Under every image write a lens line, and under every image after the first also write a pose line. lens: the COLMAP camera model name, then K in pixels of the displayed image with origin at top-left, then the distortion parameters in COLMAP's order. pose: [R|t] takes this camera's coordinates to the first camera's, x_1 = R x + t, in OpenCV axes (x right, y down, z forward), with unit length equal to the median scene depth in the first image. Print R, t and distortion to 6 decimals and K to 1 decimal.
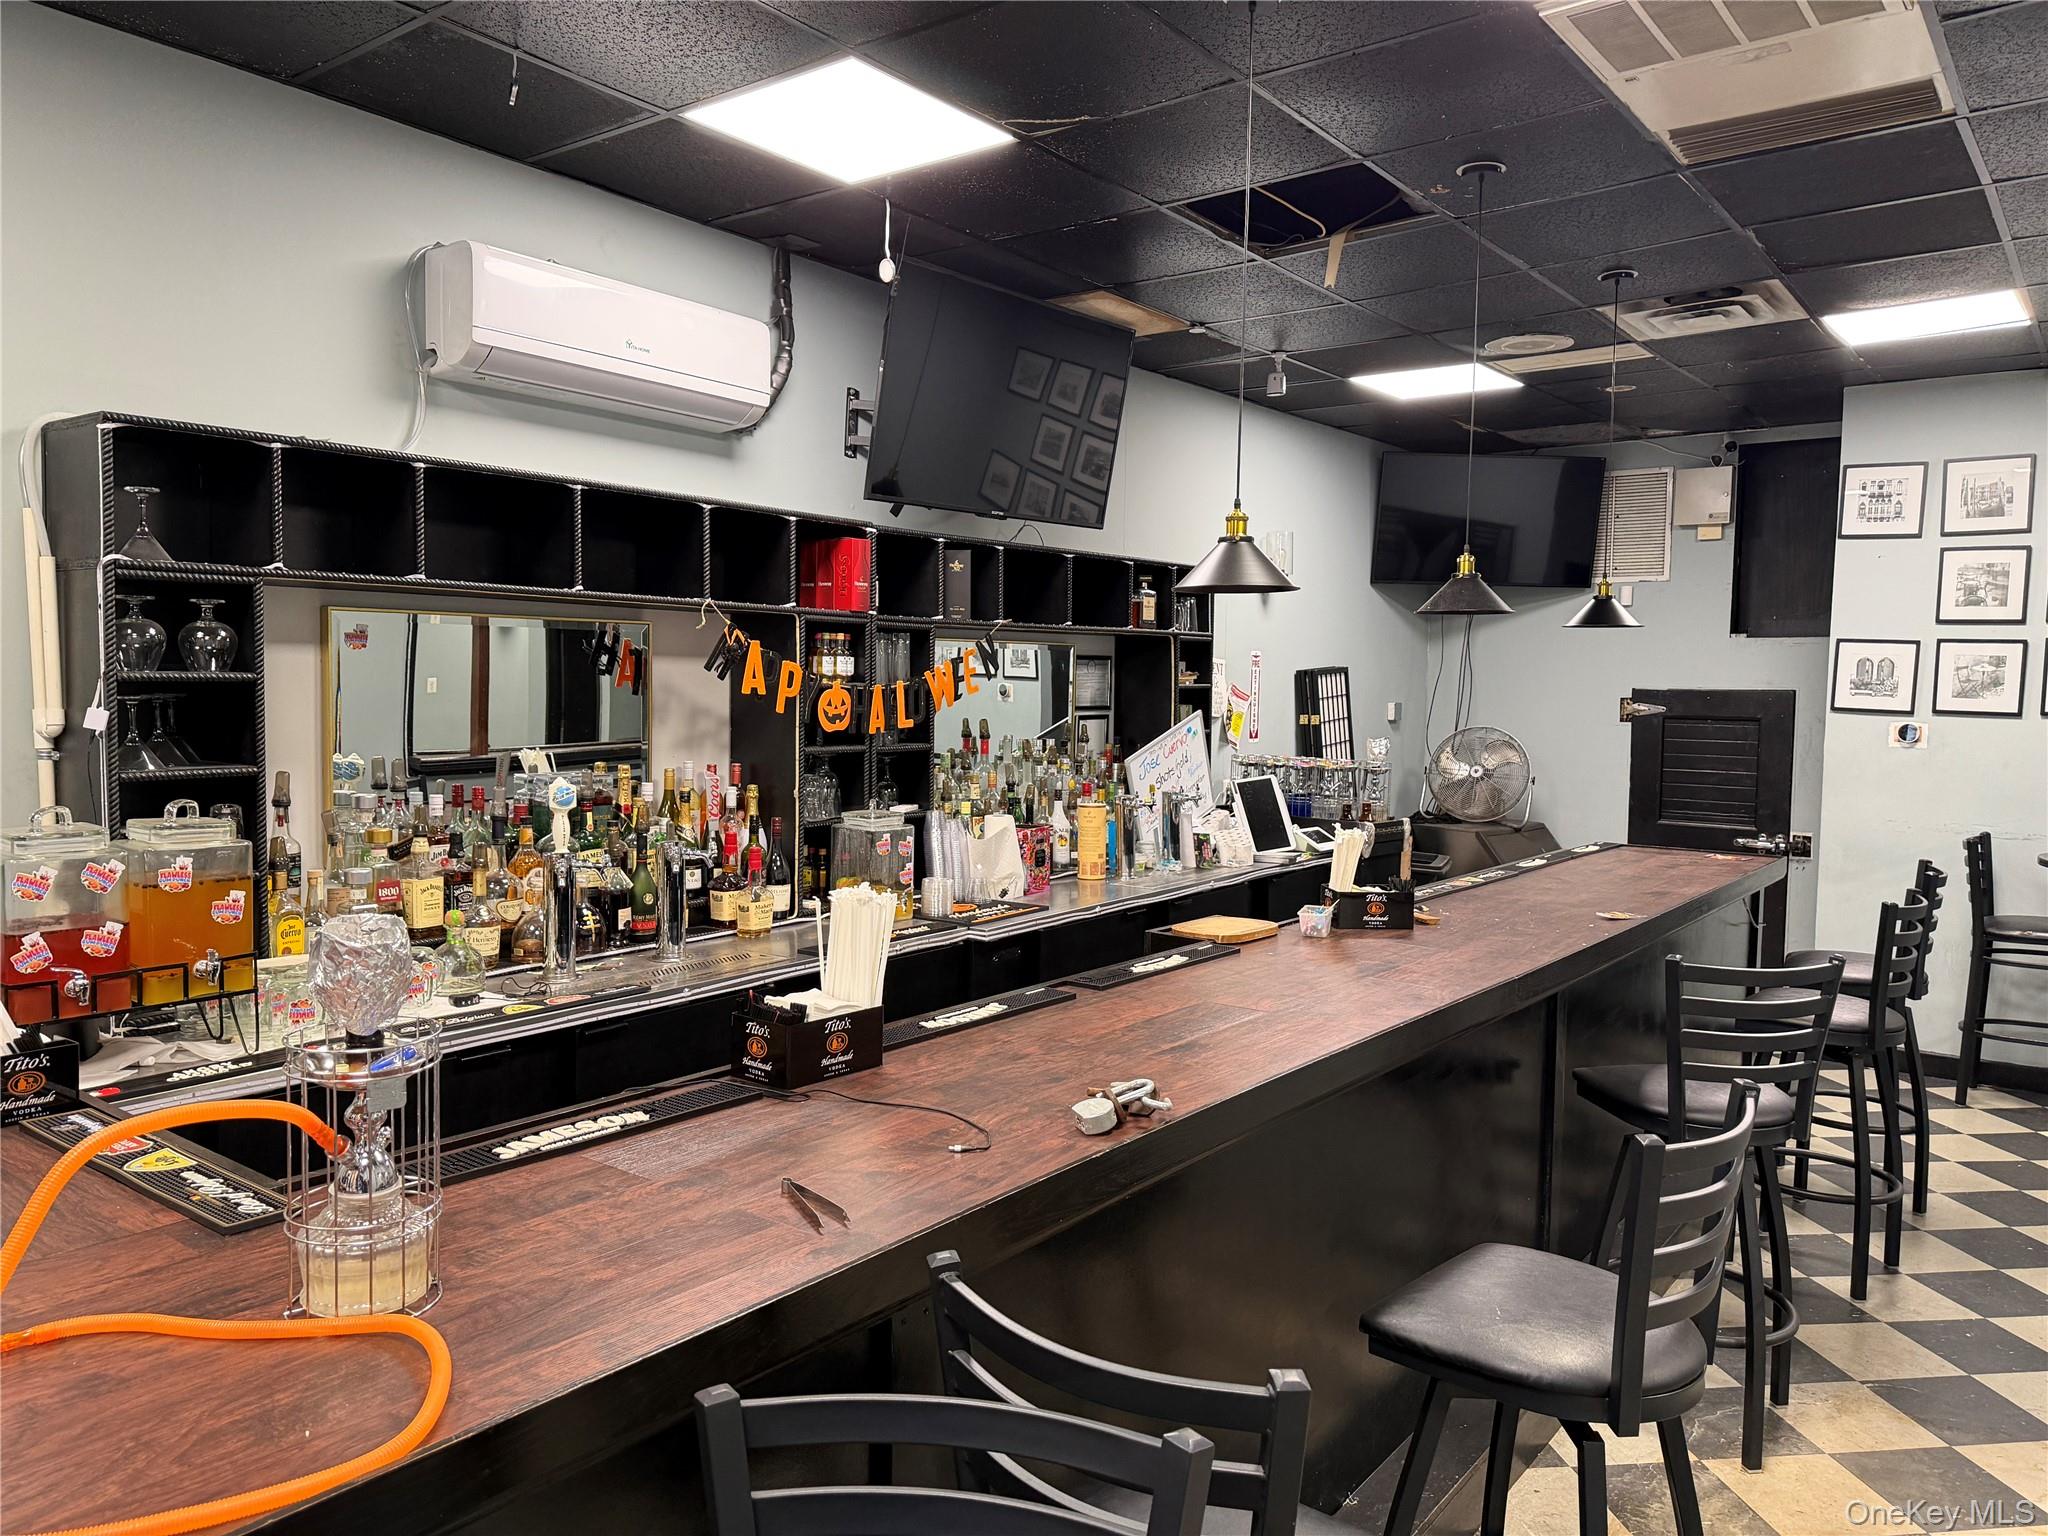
lens RADIAL K [[1445.6, 0, 1013.9], [0, 1445.6, 774.1], [0, 0, 1]] dist [0.062385, -0.063509]
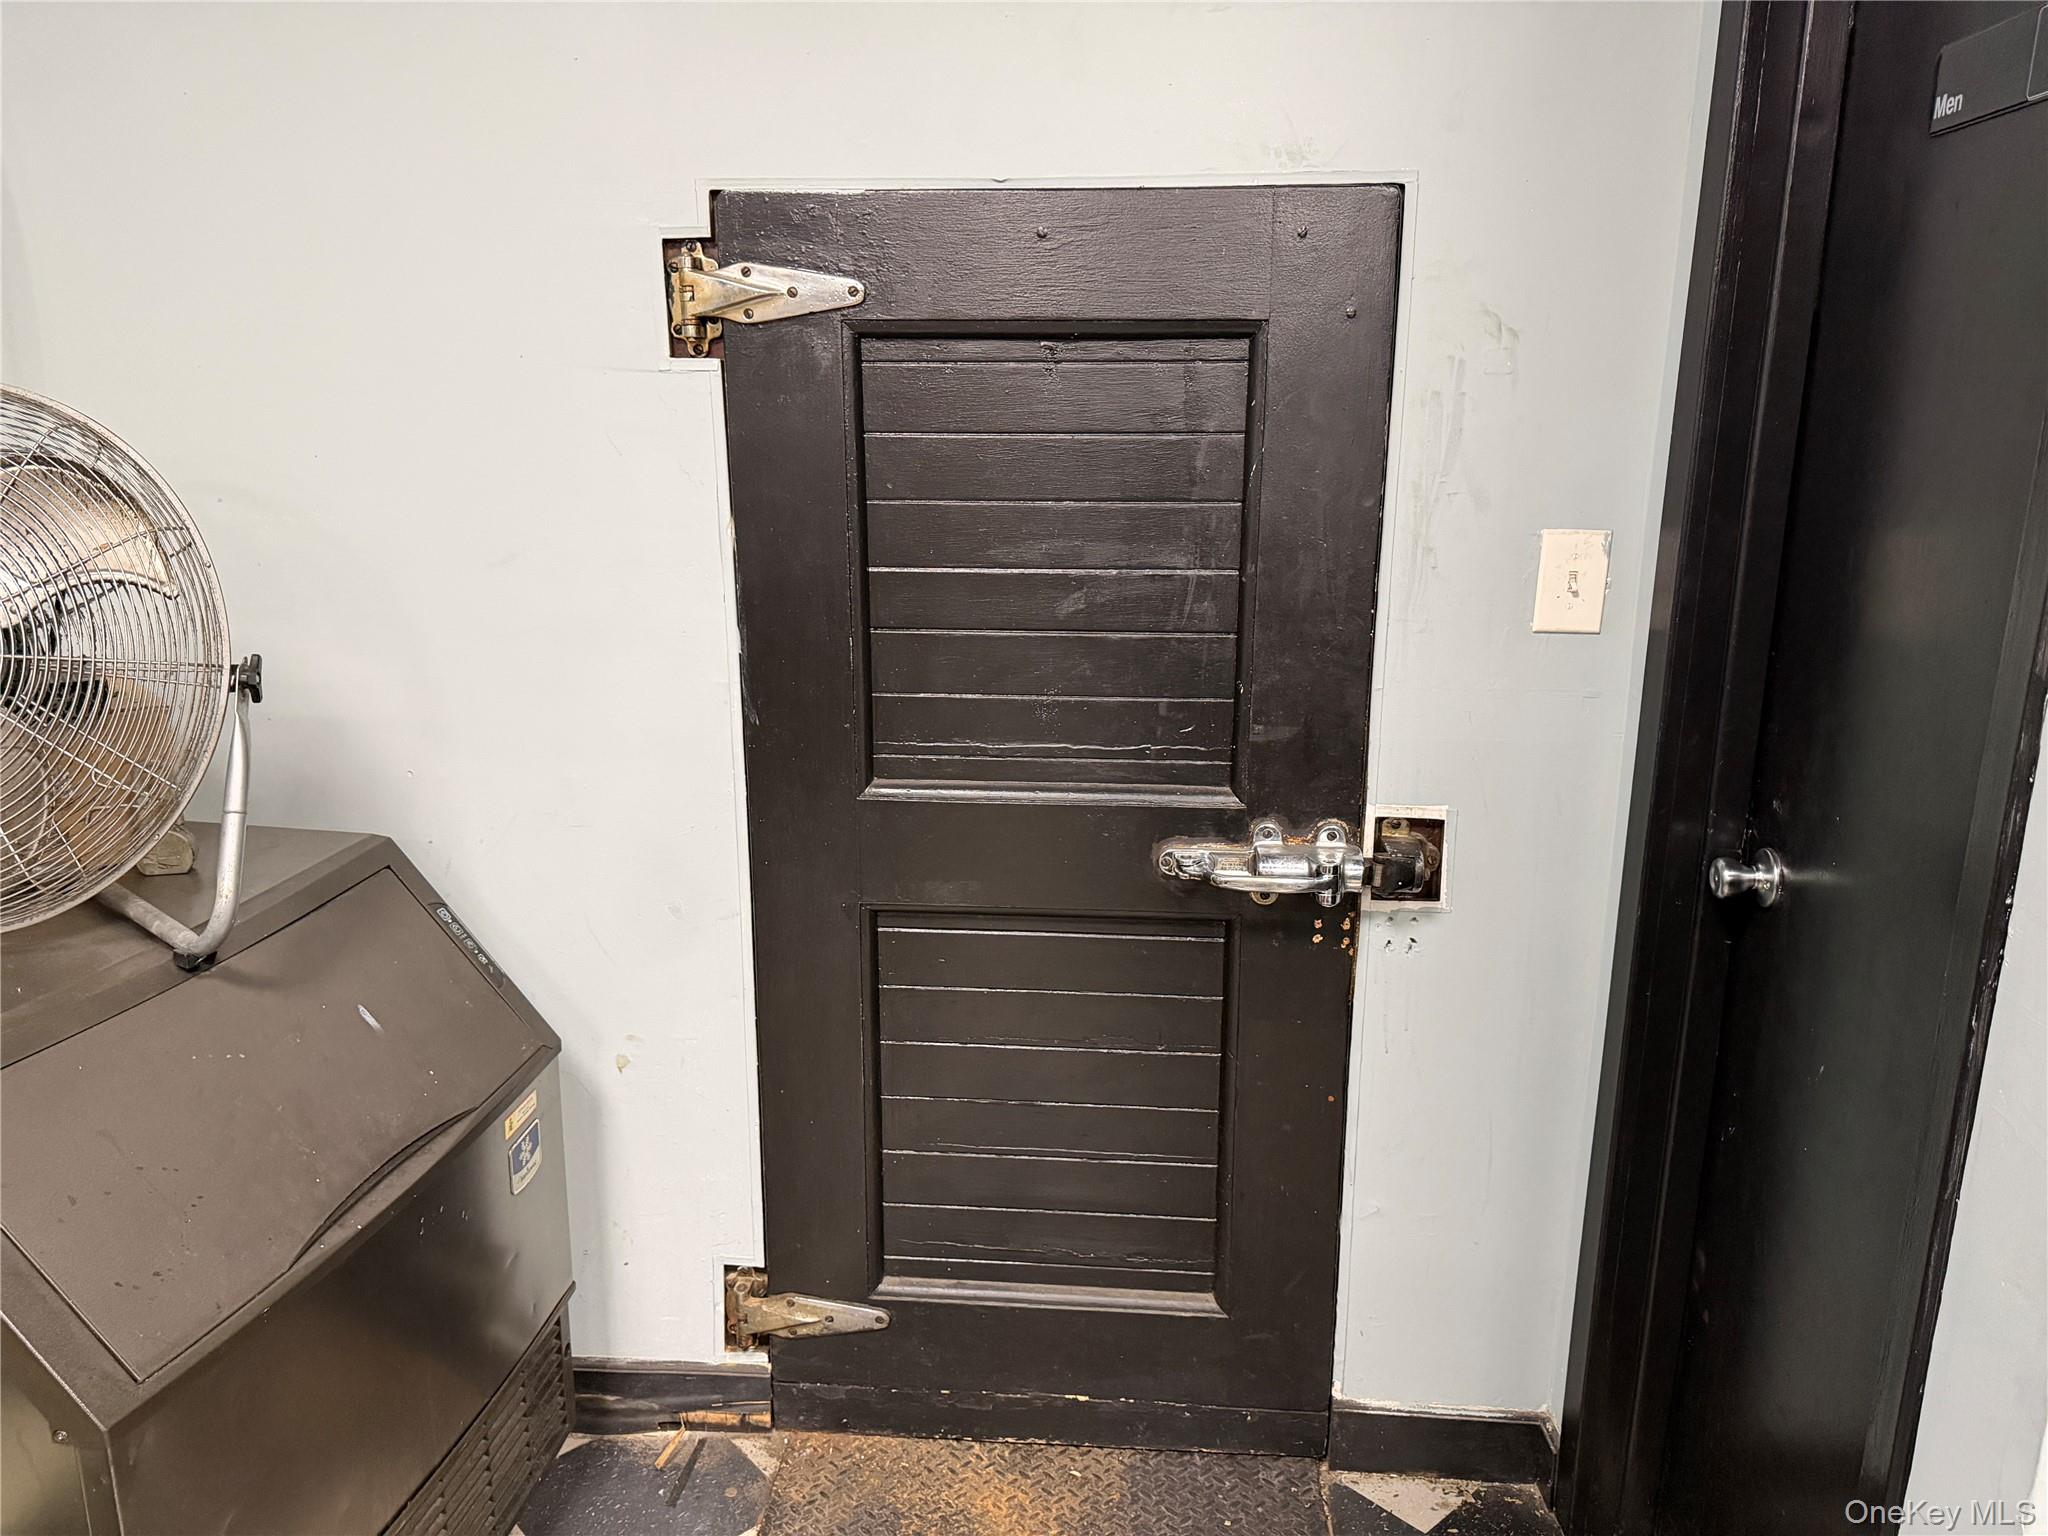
lens RADIAL K [[1425.7, 0, 1017.8], [0, 1425.7, 761.4], [0, 0, 1]] dist [0.139520, -0.267419]
pose [[0.825877, -0.140537, 0.546055, 0.346505], [0.044772, 0.981728, 0.184950, -0.014519], [-0.562069, -0.128298, 0.817079, 0.822255]]
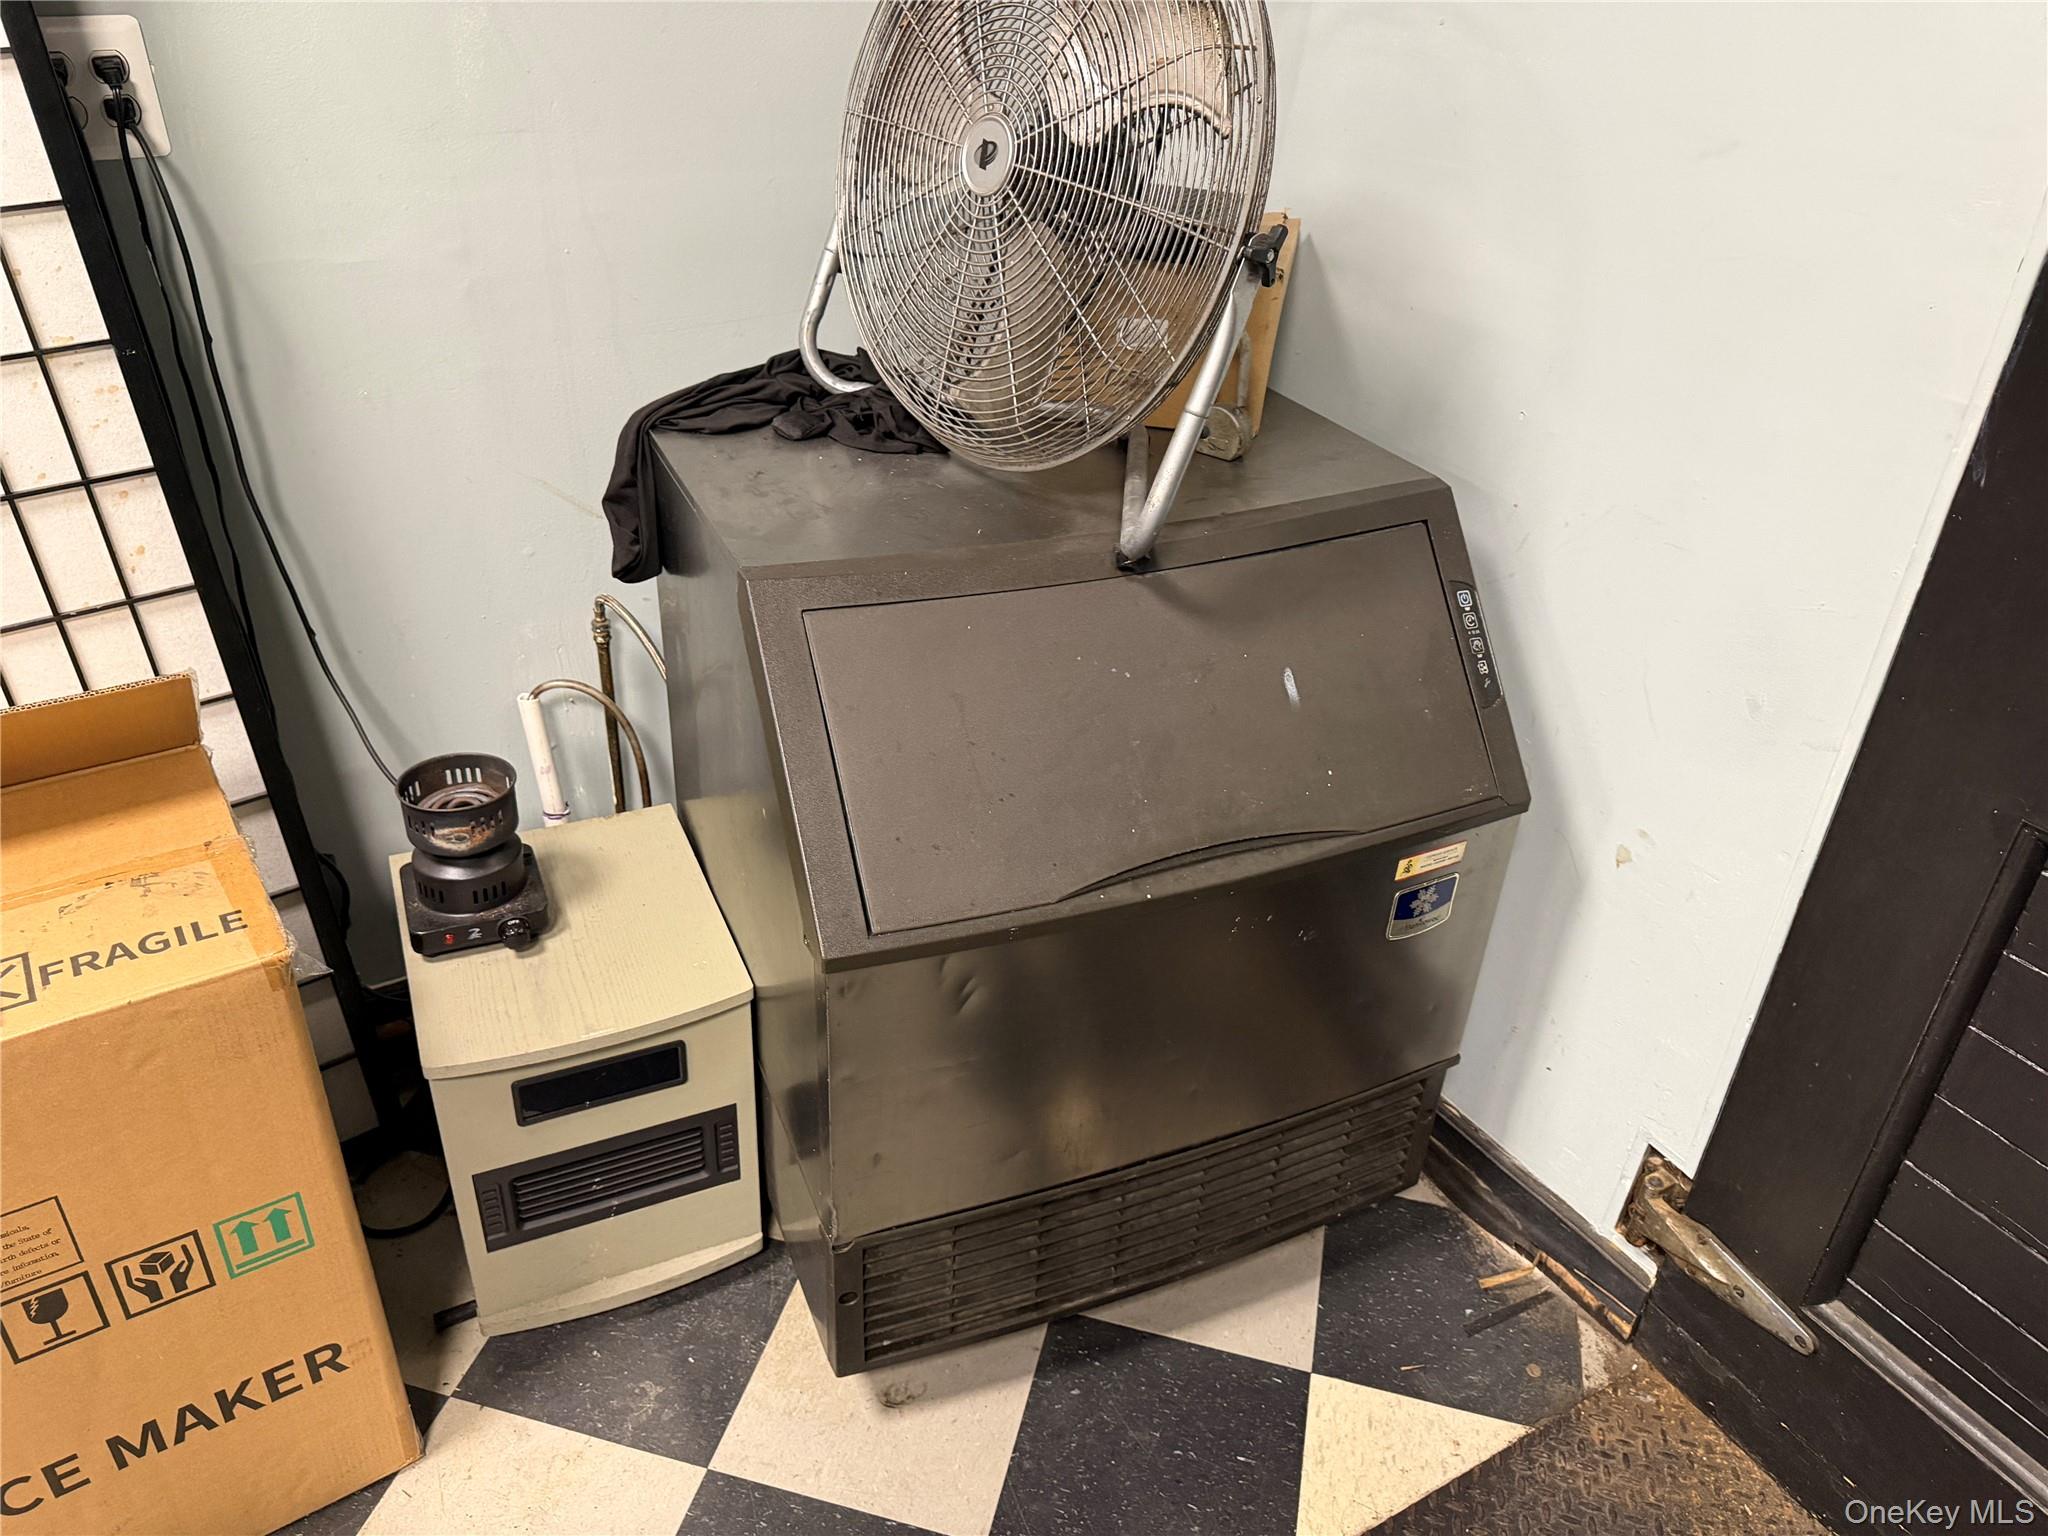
lens RADIAL K [[1456.7, 0, 1024.0], [0, 1456.7, 768.0], [0, 0, 1]] dist [0.051230, -0.060051]
pose [[0.926150, 0.210684, -0.312823, 0.404210], [-0.050148, 0.890853, 0.451515, -0.015641], [0.373807, -0.402483, 0.835629, 0.868754]]
